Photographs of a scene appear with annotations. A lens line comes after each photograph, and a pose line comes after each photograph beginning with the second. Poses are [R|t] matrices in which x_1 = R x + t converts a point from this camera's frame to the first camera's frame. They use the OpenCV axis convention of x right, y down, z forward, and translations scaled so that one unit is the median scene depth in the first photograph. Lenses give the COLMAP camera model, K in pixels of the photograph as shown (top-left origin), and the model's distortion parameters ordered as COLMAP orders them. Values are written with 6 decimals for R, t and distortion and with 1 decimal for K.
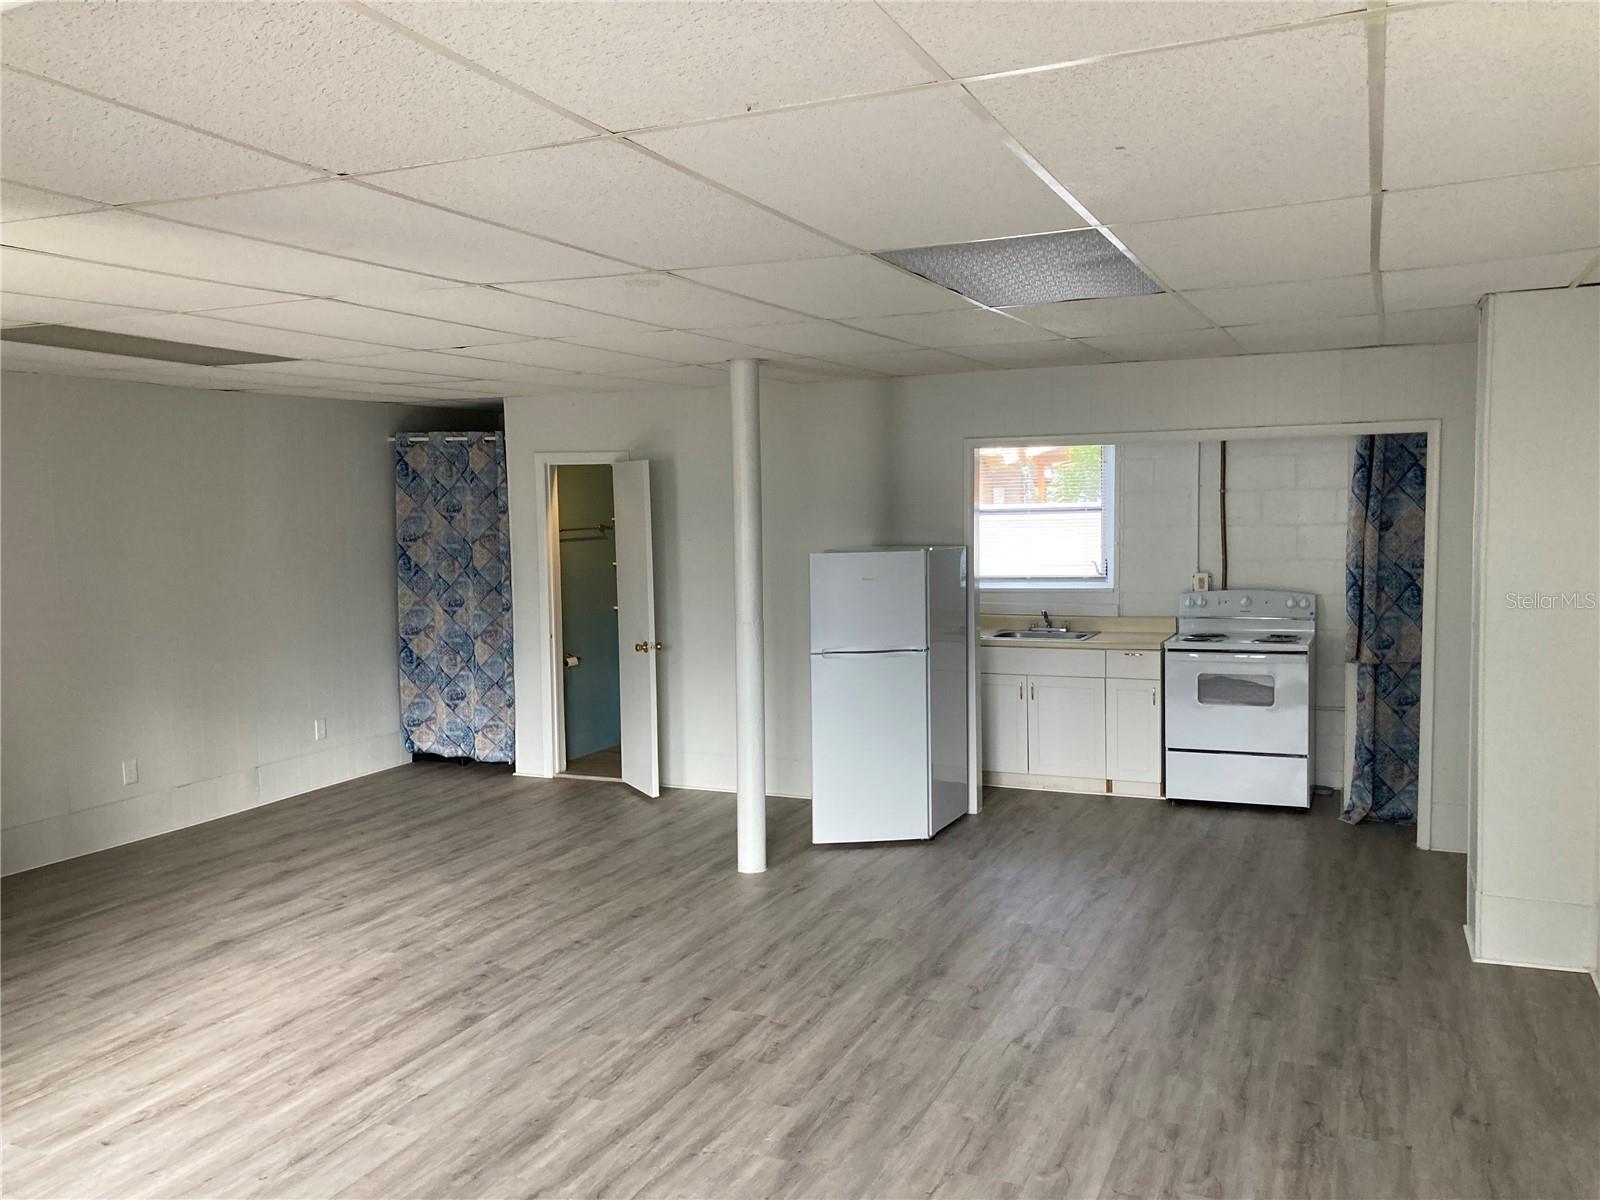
lens RADIAL K [[1351.2, 0, 800.0], [0, 1351.2, 600.0], [0, 0, 1]] dist [0.069836, -0.163118]
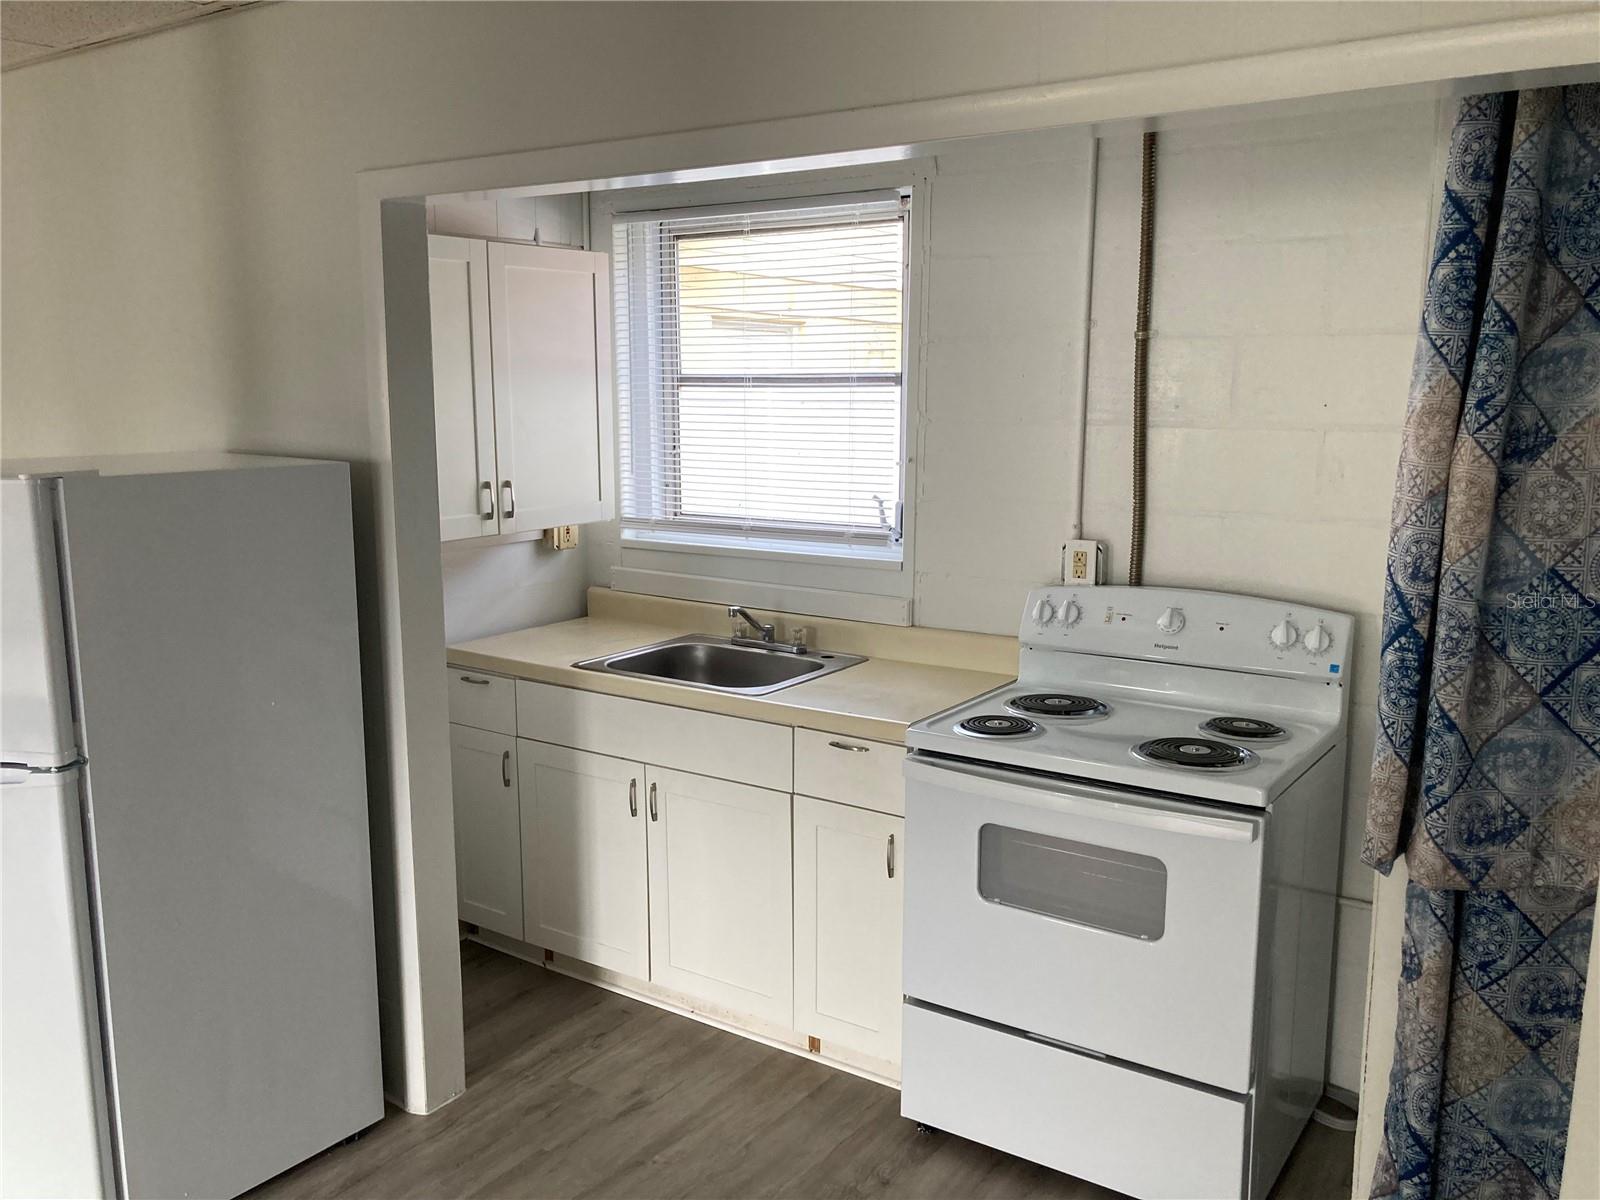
lens RADIAL K [[1325.1, 0, 792.3], [0, 1325.1, 605.9], [0, 0, 1]] dist [0.073317, -0.088872]
pose [[0.981913, 0.049864, -0.182647, 0.321742], [-0.031538, 0.994295, 0.101901, -0.043308], [0.186686, -0.094297, 0.977884, 0.666544]]
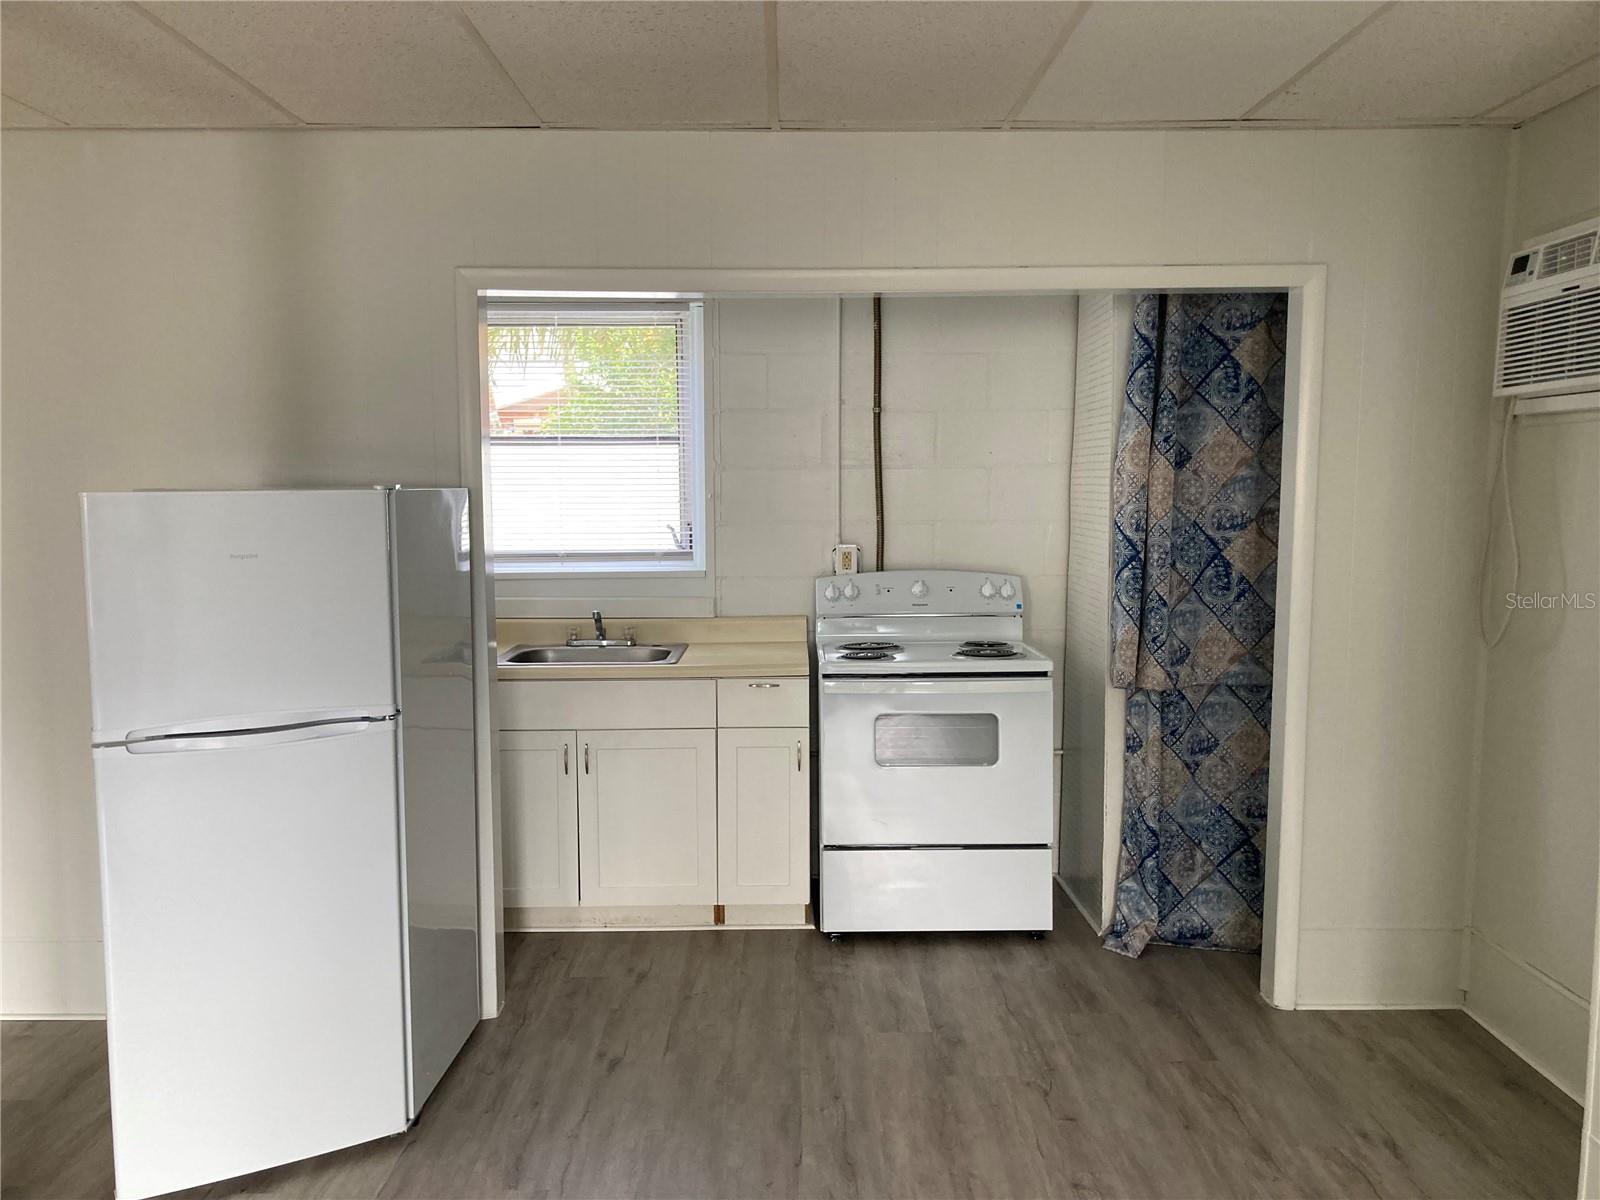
lens RADIAL K [[1325.1, 0, 792.3], [0, 1325.1, 605.9], [0, 0, 1]] dist [0.073317, -0.088872]
pose [[0.916281, -0.025238, 0.399740, 0.036454], [0.017994, 0.999599, 0.021864, -0.005967], [-0.400131, -0.012841, 0.916368, 0.519177]]
